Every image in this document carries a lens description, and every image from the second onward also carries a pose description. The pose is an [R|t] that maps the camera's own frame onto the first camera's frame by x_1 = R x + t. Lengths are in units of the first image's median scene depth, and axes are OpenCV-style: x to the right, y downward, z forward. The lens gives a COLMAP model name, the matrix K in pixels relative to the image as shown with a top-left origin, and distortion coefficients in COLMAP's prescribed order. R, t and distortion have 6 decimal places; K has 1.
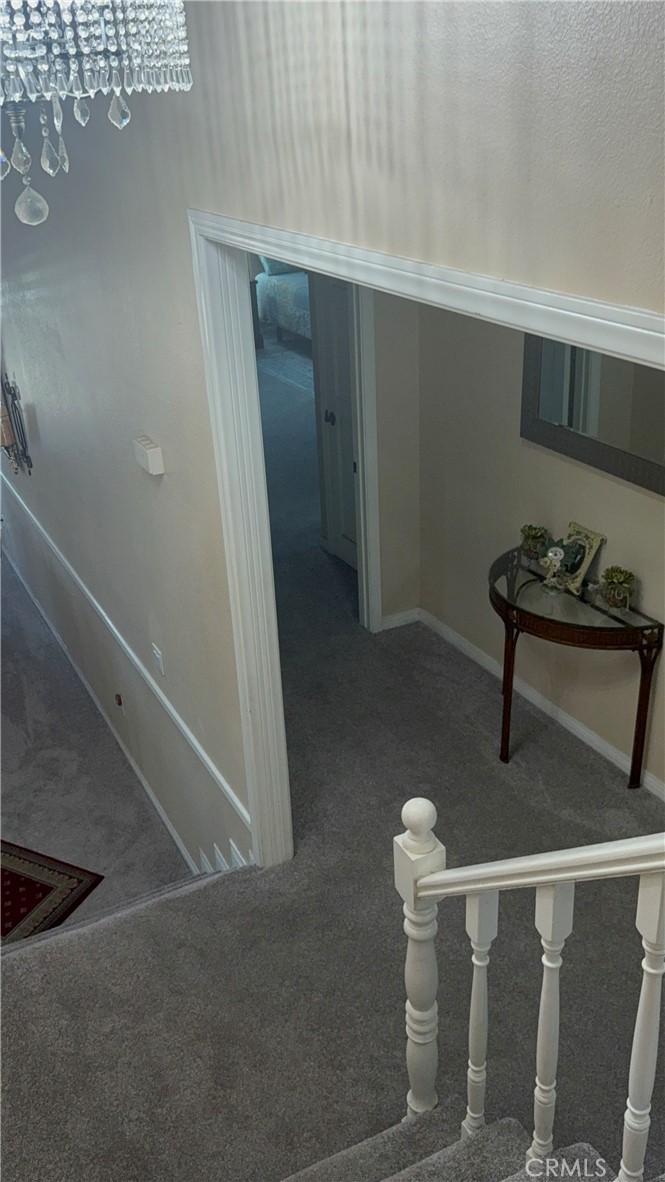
lens RADIAL K [[1033.1, 0, 332.0], [0, 1033.1, 594.4], [0, 0, 1]] dist [0.054376, -0.019911]
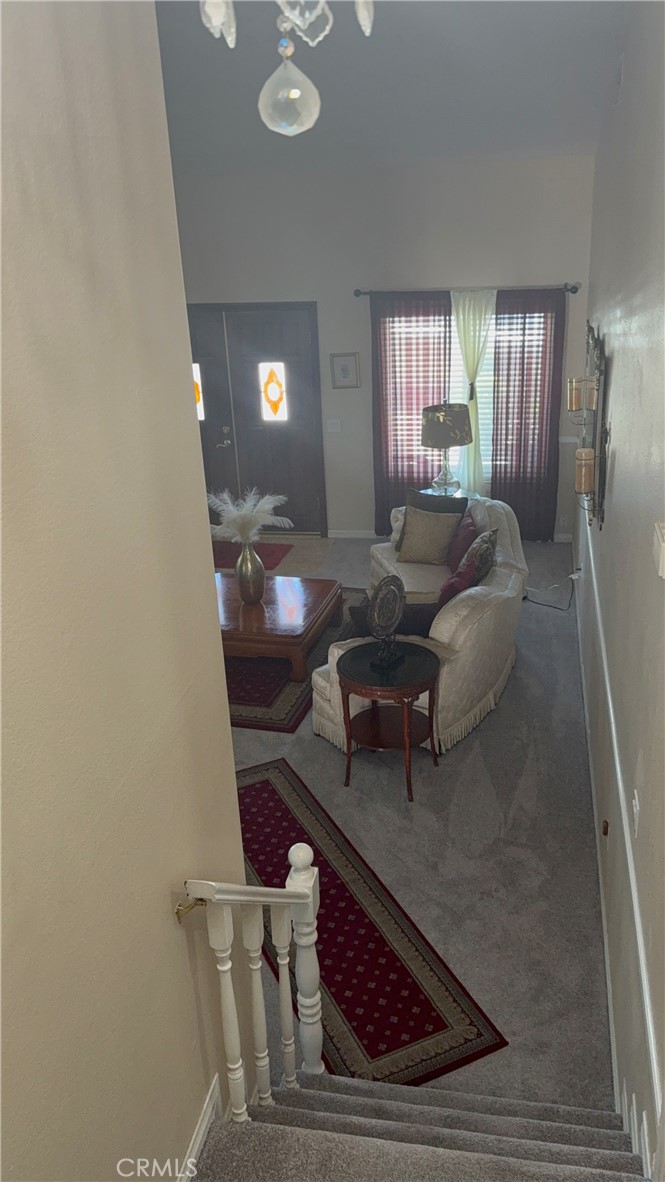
lens RADIAL K [[1033.1, 0, 330.7], [0, 1033.1, 583.4], [0, 0, 1]] dist [0.054376, -0.019911]
pose [[0.789307, 0.247083, -0.562089, 0.031274], [-0.272295, 0.961372, 0.040233, -0.055408], [0.550318, 0.121298, 0.826097, 0.207642]]
